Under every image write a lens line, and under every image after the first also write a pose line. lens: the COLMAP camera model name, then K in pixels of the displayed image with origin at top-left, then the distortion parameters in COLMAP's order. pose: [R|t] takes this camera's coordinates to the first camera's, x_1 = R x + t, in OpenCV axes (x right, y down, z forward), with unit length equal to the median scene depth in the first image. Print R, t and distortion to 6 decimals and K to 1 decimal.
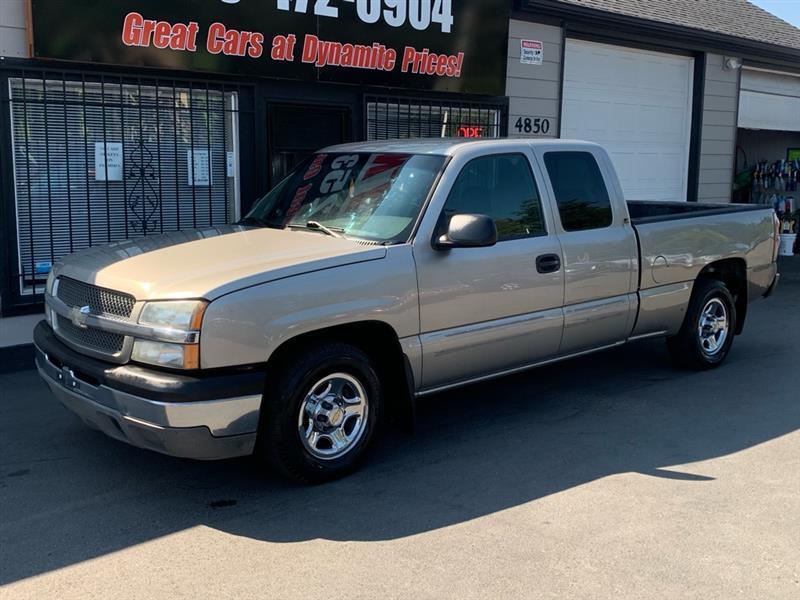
lens RADIAL K [[866.6, 0, 382.0], [0, 866.6, 302.3], [0, 0, 1]] dist [-0.007940, -0.022640]
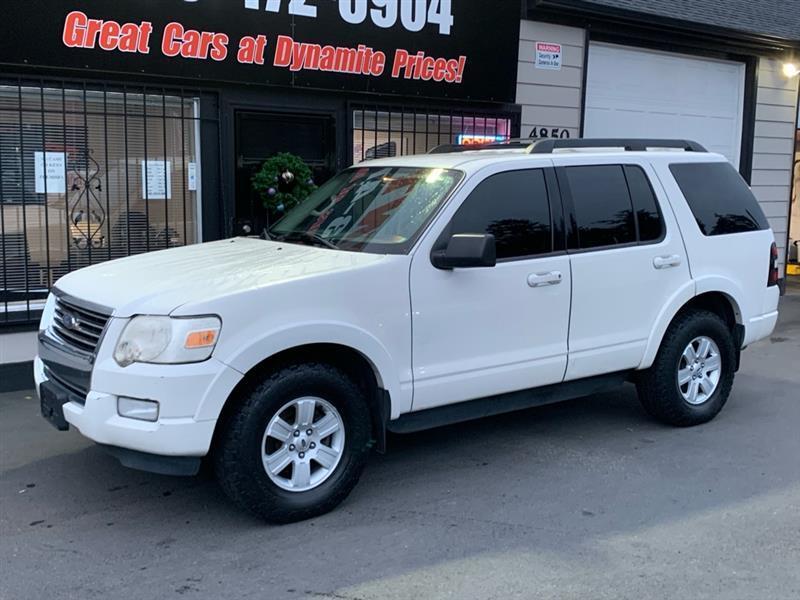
lens RADIAL K [[852.7, 0, 404.0], [0, 852.7, 297.4], [0, 0, 1]] dist [0.007966, -0.052762]
pose [[0.996171, 0.018264, -0.085495, 0.121023], [-0.019833, 0.999650, -0.017536, -0.018515], [0.085145, 0.019164, 0.996184, 0.112617]]
